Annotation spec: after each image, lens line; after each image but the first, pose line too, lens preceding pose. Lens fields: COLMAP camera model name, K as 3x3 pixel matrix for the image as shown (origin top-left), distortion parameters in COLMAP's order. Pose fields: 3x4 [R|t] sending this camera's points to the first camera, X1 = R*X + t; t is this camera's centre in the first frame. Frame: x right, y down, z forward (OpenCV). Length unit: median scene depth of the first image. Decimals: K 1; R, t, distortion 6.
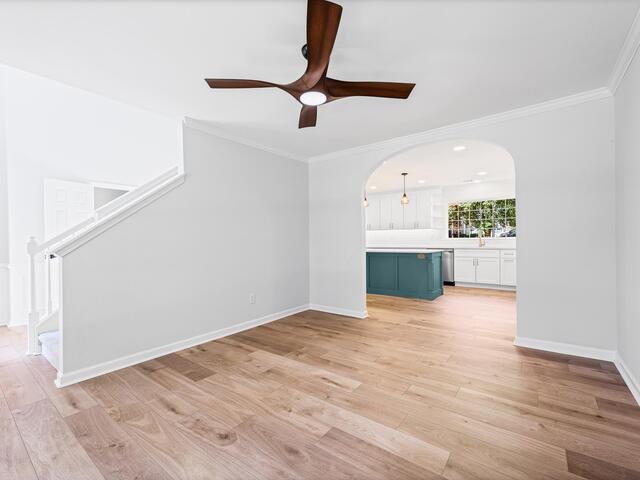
lens RADIAL K [[286.7, 0, 314.7], [0, 286.7, 237.0], [0, 0, 1]] dist [0.002032, -0.000787]
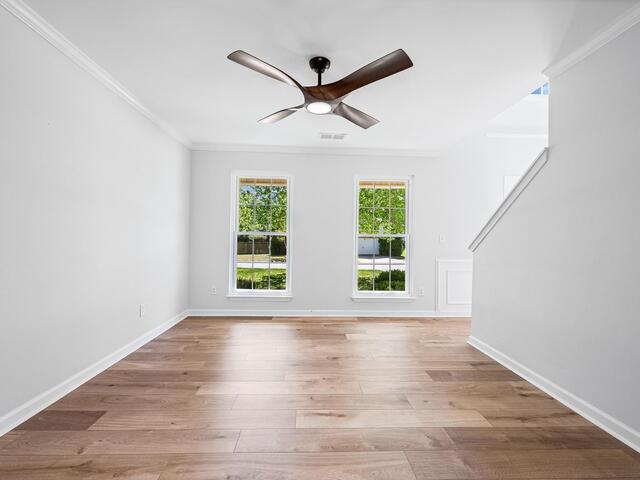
lens RADIAL K [[286.7, 0, 318.6], [0, 286.7, 239.9], [0, 0, 1]] dist [0.002032, -0.000787]
pose [[-0.756708, 0.002587, -0.653747, 0.455358], [0.003815, 0.999993, -0.000460, 0.008128], [0.653741, -0.002842, -0.756713, 1.192480]]
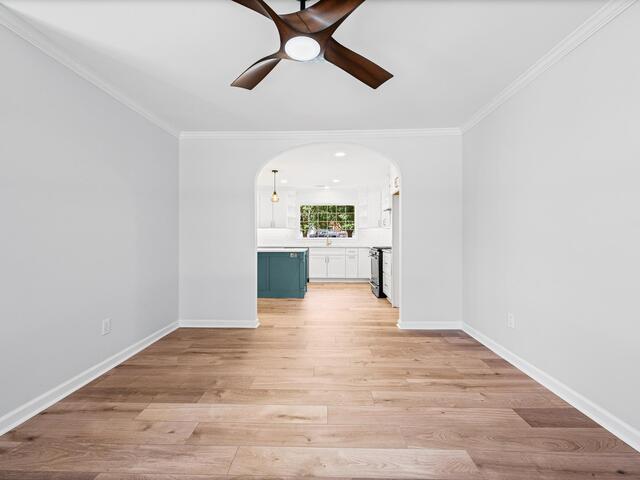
lens RADIAL K [[286.7, 0, 315.7], [0, 286.7, 237.2], [0, 0, 1]] dist [0.002032, -0.000787]
pose [[0.809800, 0.014182, 0.586534, -0.271880], [-0.016397, 0.999864, -0.001536, 0.006331], [-0.586476, -0.008373, 0.809923, 0.245536]]
